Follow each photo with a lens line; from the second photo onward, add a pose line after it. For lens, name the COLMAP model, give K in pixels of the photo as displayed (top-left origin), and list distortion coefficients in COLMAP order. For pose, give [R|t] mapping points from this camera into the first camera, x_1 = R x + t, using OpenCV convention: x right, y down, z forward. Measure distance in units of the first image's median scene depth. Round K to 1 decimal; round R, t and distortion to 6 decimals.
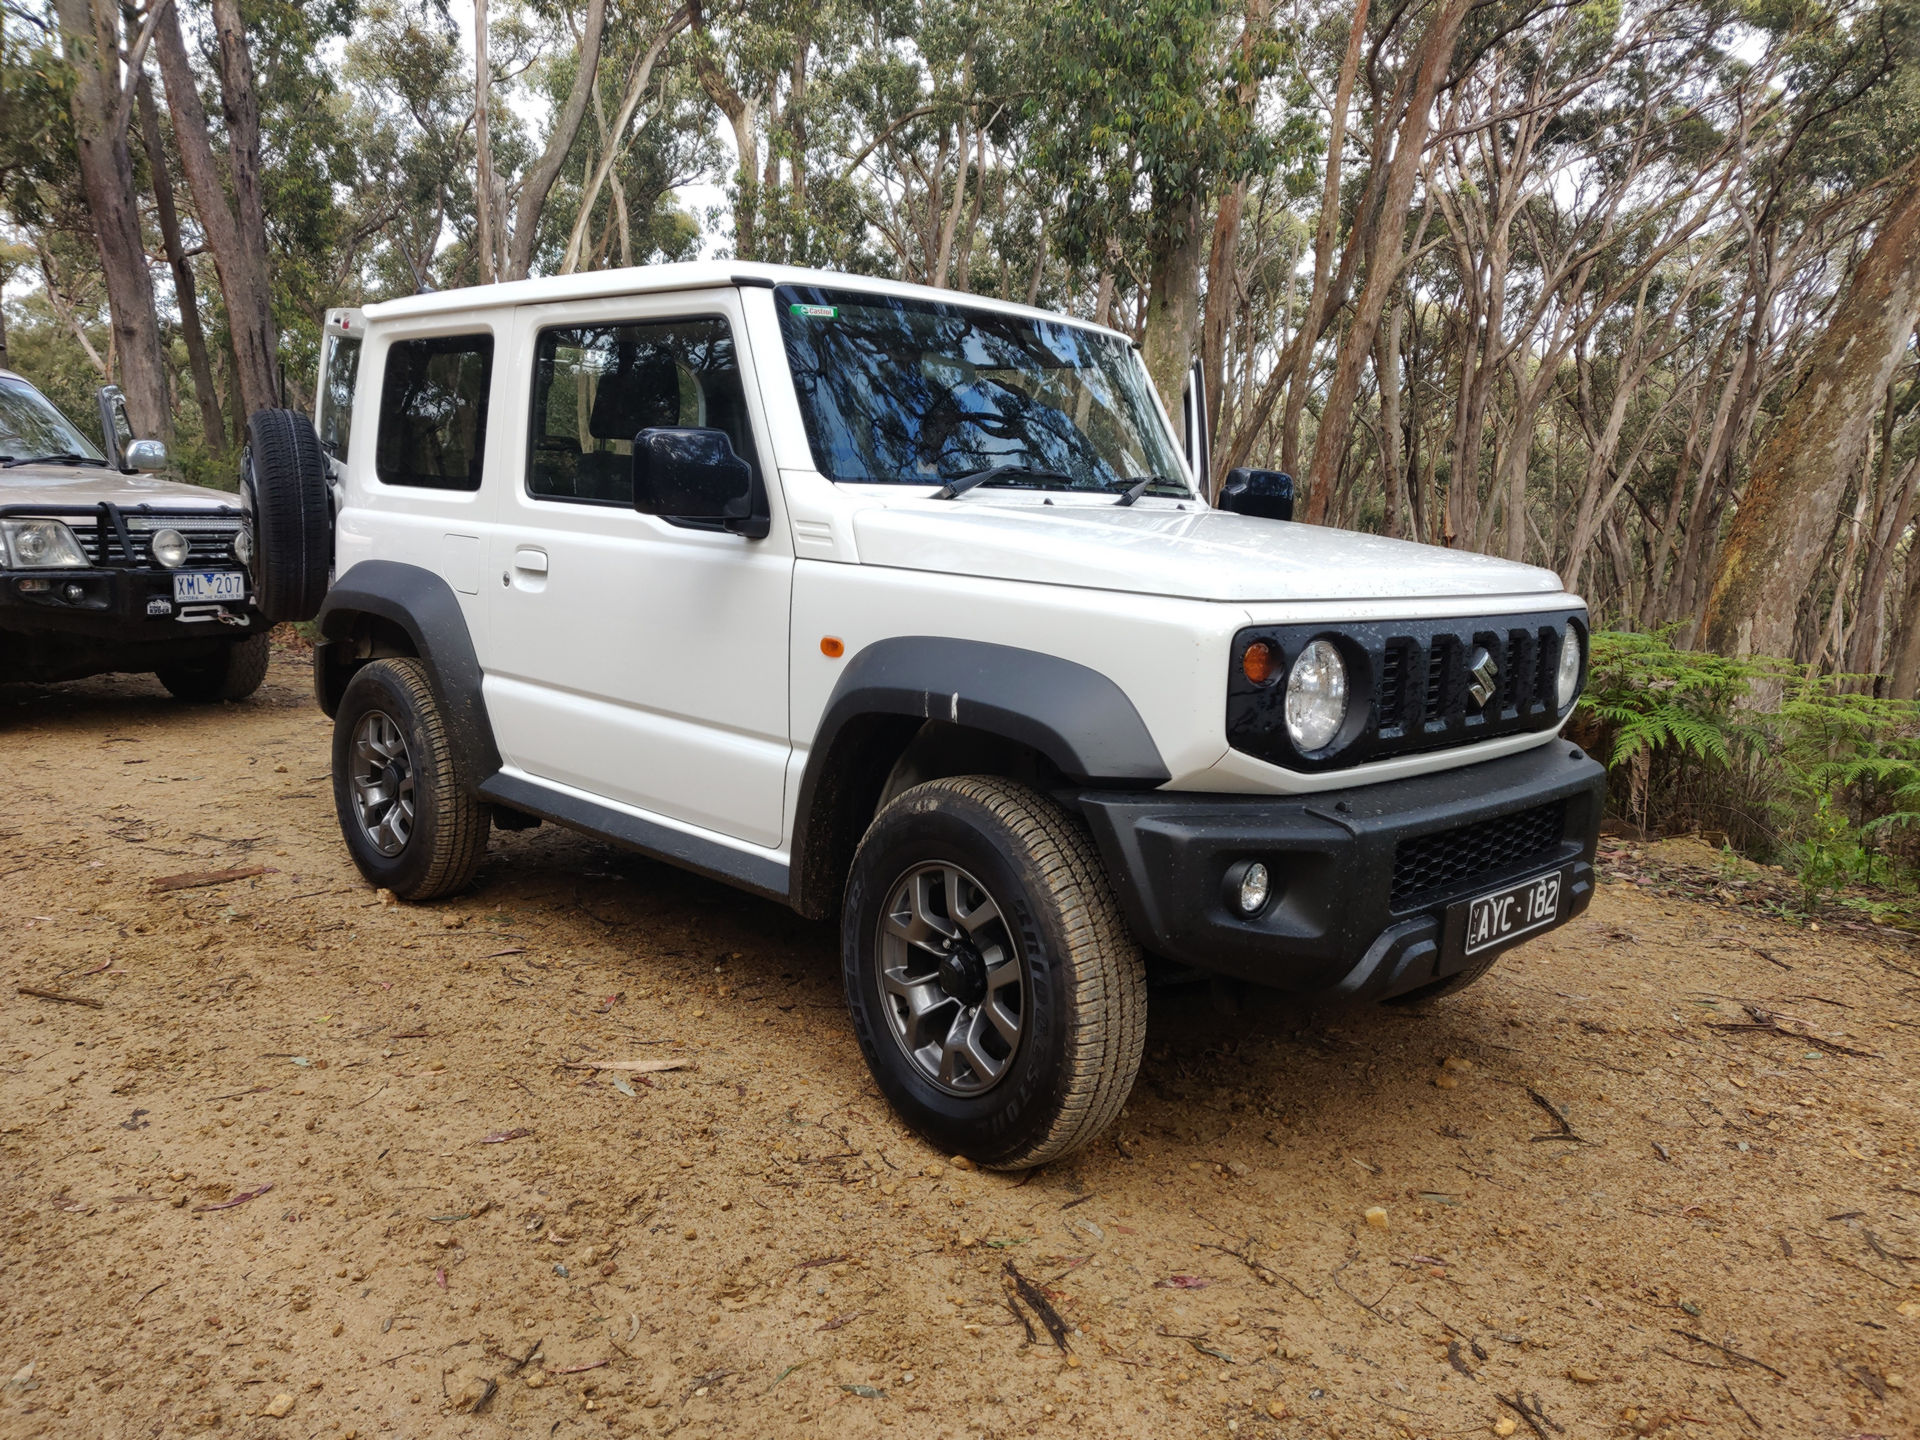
lens RADIAL K [[1467.5, 0, 963.6], [0, 1467.5, 741.9], [0, 0, 1]] dist [-0.003685, 0.026810]
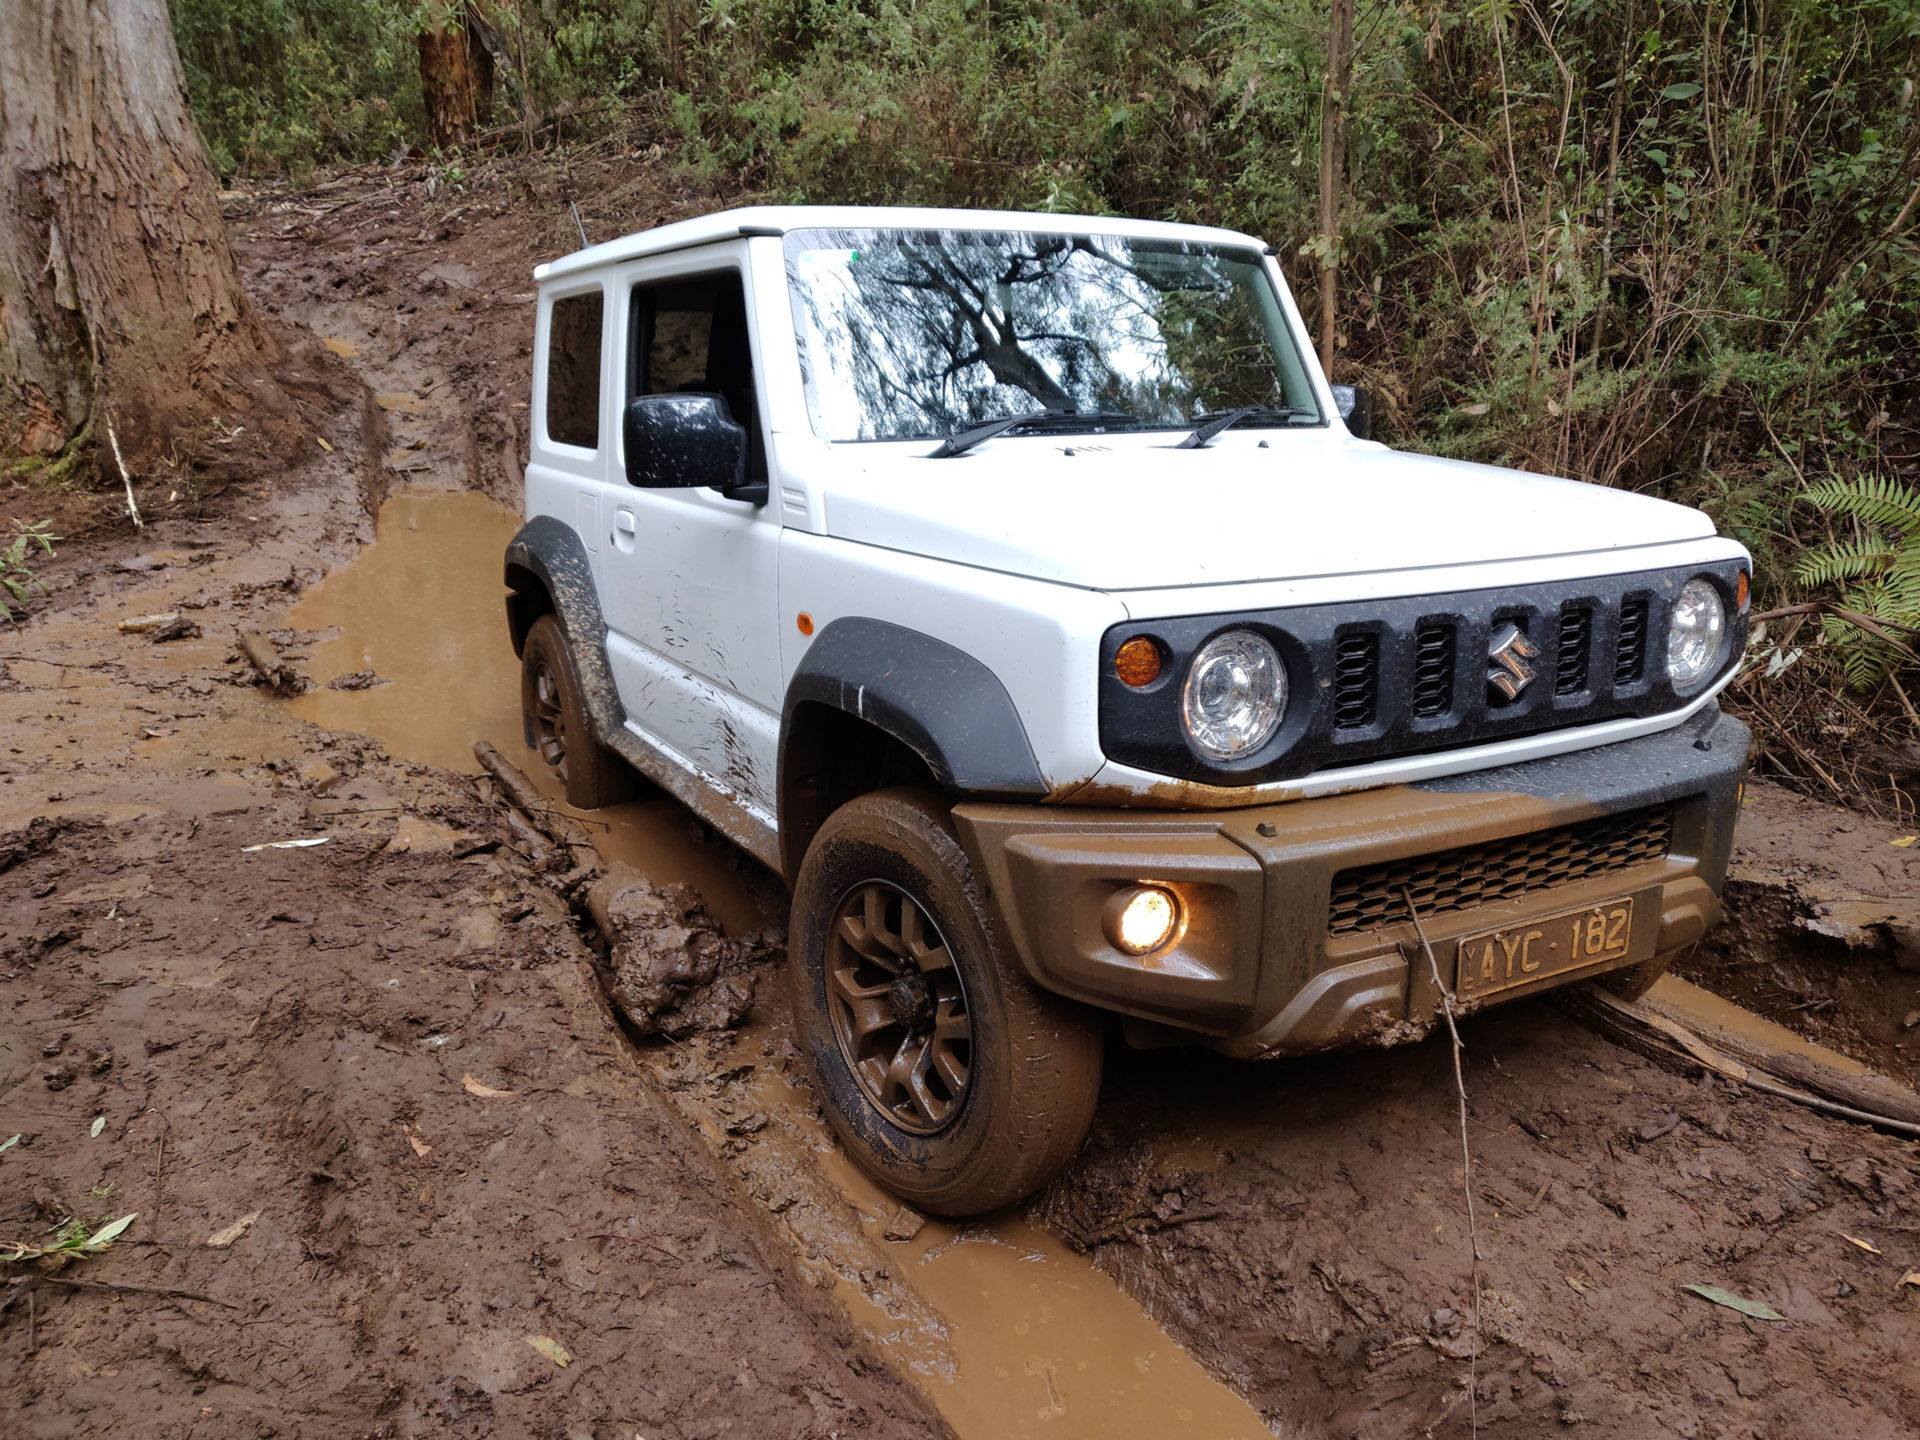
lens RADIAL K [[1467.5, 0, 963.6], [0, 1467.5, 741.9], [0, 0, 1]] dist [-0.003685, 0.026810]
pose [[0.955882, 0.018682, -0.293157, 0.293615], [0.002754, 0.997362, 0.072539, -0.058142], [0.293739, -0.070146, 0.953308, 0.123206]]
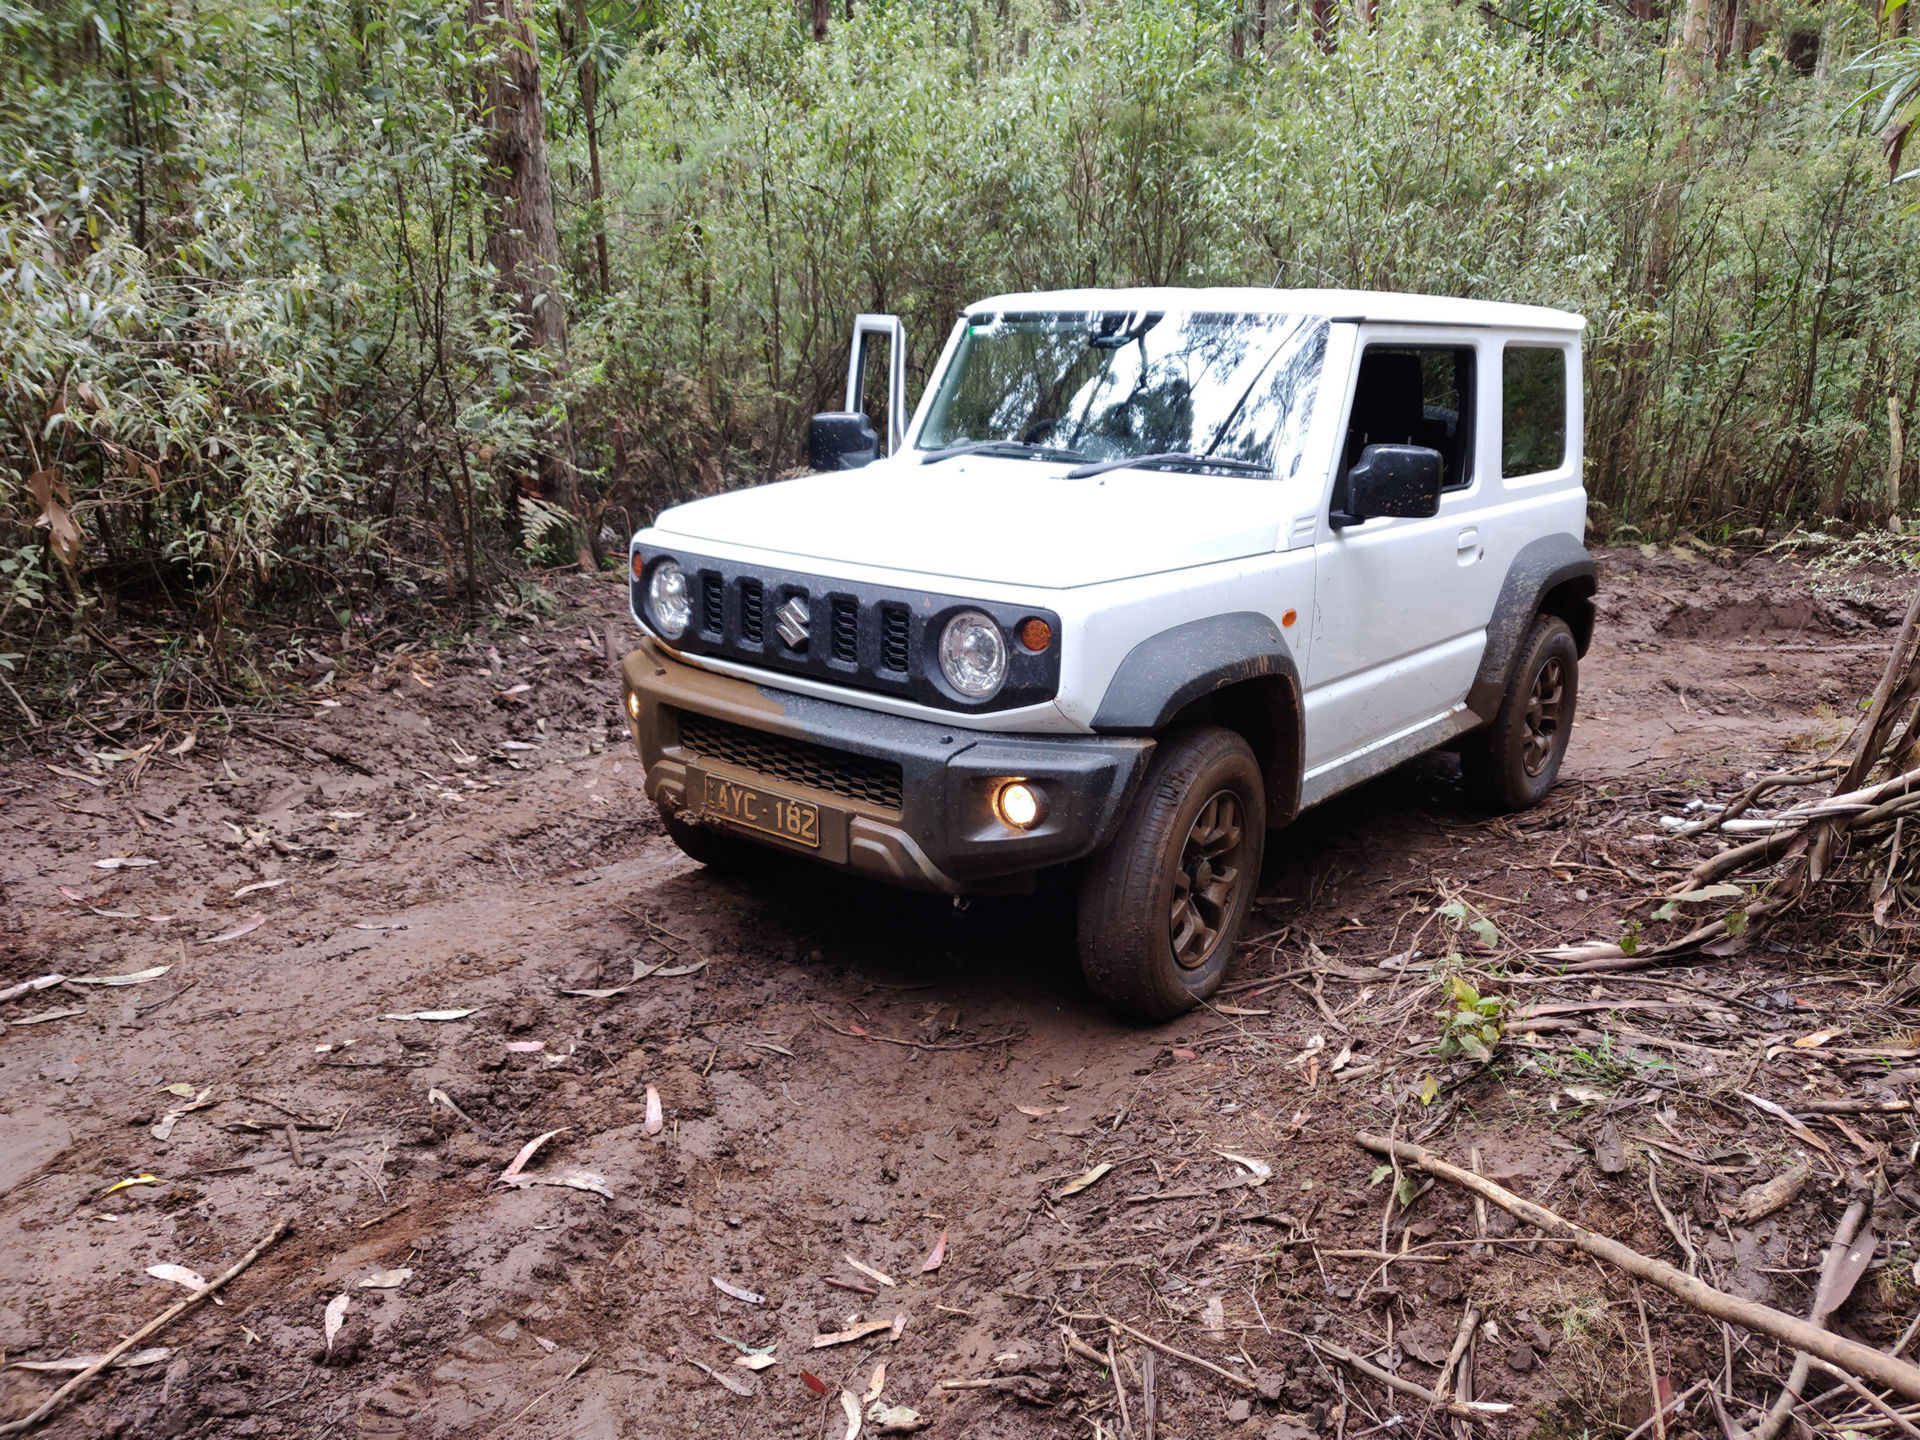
lens RADIAL K [[1467.5, 0, 963.6], [0, 1467.5, 741.9], [0, 0, 1]] dist [-0.003685, 0.026810]
pose [[0.080077, 0.216161, -0.973068, 1.544037], [-0.179027, 0.963448, 0.199291, -0.212405], [0.980580, 0.158247, 0.115849, 0.987147]]
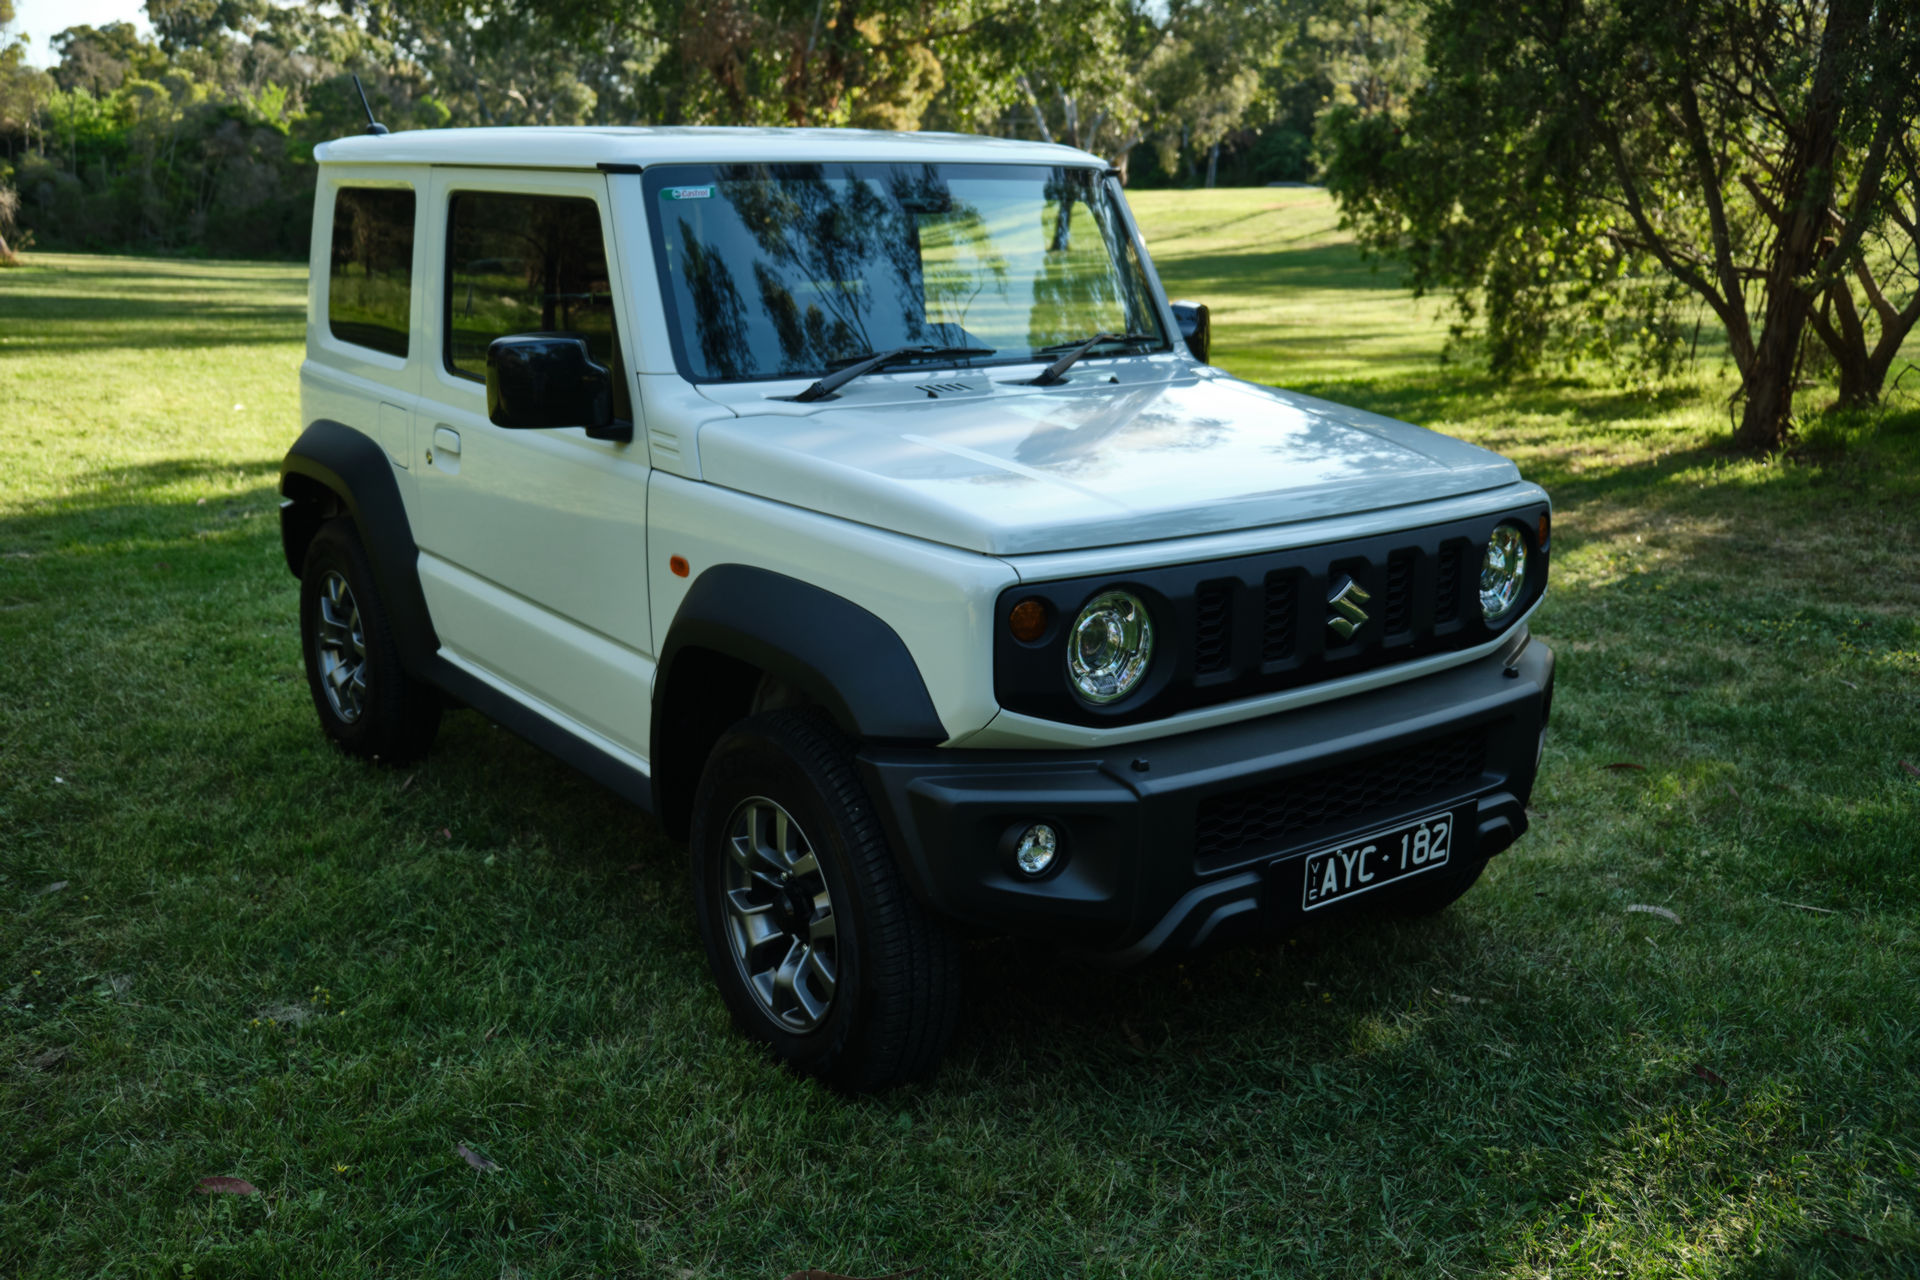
lens RADIAL K [[1803.1, 0, 945.0], [0, 1803.1, 633.5], [0, 0, 1]] dist [-0.110462, 0.135304]
pose [[0.987217, 0.006263, -0.159258, 0.275803], [0.006567, 0.996780, 0.079911, -0.115859], [0.159245, -0.079935, 0.983998, -0.139407]]
